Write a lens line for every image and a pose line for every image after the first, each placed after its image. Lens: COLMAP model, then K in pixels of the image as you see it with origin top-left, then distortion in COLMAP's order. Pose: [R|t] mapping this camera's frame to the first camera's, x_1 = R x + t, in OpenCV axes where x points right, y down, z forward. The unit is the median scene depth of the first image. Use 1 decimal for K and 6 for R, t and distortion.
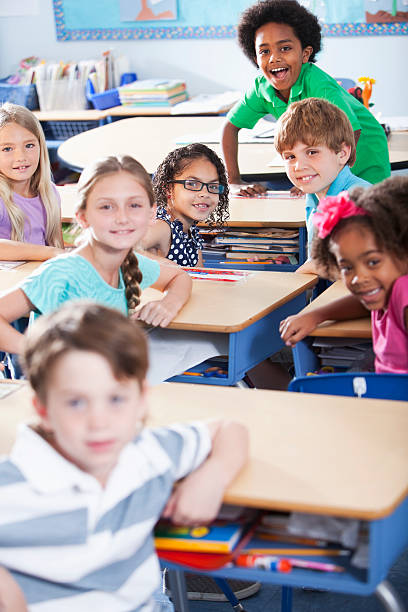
lens RADIAL K [[863.0, 0, 204.0], [0, 863.0, 306.0], [0, 0, 1]] dist [-0.211185, 1.601148]
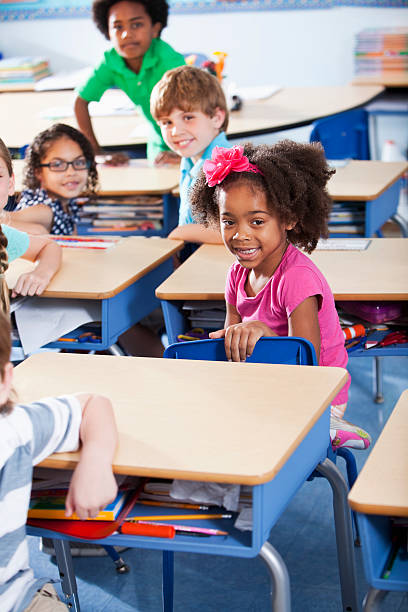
lens RADIAL K [[1311.1, 0, 204.0], [0, 1311.1, 306.0], [0, 0, 1]] dist [-0.033783, -0.450038]
pose [[0.997907, -0.032421, -0.055958, 0.238893], [0.030733, 0.999054, -0.030761, 0.091487], [0.056903, 0.028977, 0.997959, -0.553300]]
